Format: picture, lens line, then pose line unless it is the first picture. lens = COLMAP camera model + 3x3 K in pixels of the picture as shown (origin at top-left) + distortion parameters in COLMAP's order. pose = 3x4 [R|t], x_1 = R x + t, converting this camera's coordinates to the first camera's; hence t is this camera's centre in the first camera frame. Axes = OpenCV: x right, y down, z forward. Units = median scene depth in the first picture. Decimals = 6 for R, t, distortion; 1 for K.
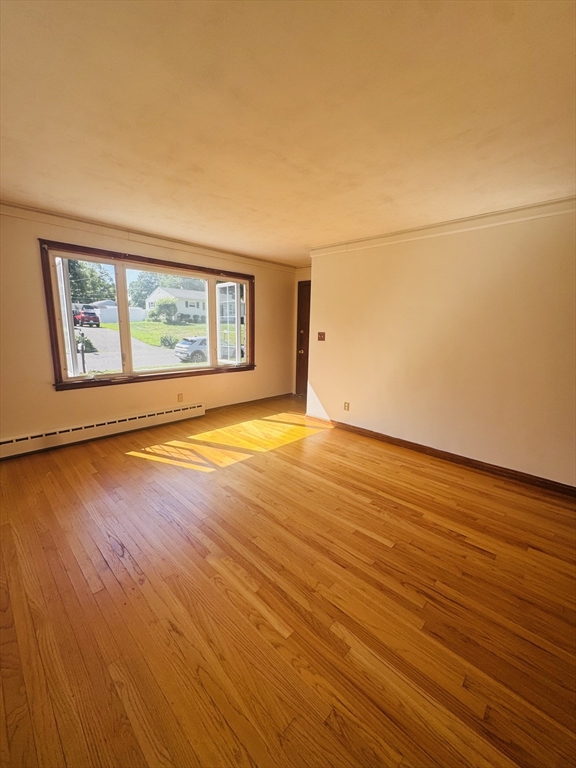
lens RADIAL K [[309.0, 0, 289.0], [0, 309.0, 383.7], [0, 0, 1]] dist [-0.003617, 0.000097]
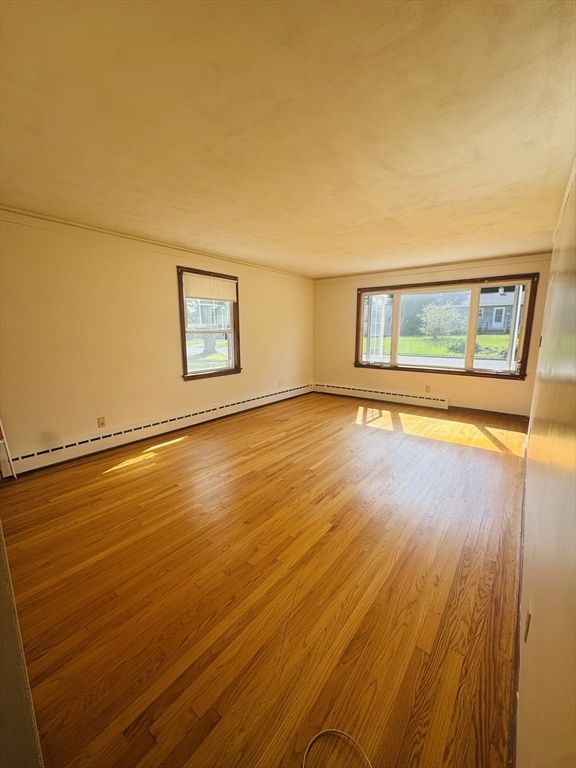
lens RADIAL K [[309.0, 0, 289.0], [0, 309.0, 383.7], [0, 0, 1]] dist [-0.003617, 0.000097]
pose [[0.102647, 0.145109, -0.984077, 1.606540], [-0.178890, 0.975865, 0.125239, -0.061725], [0.978500, 0.163186, 0.126129, 0.567422]]
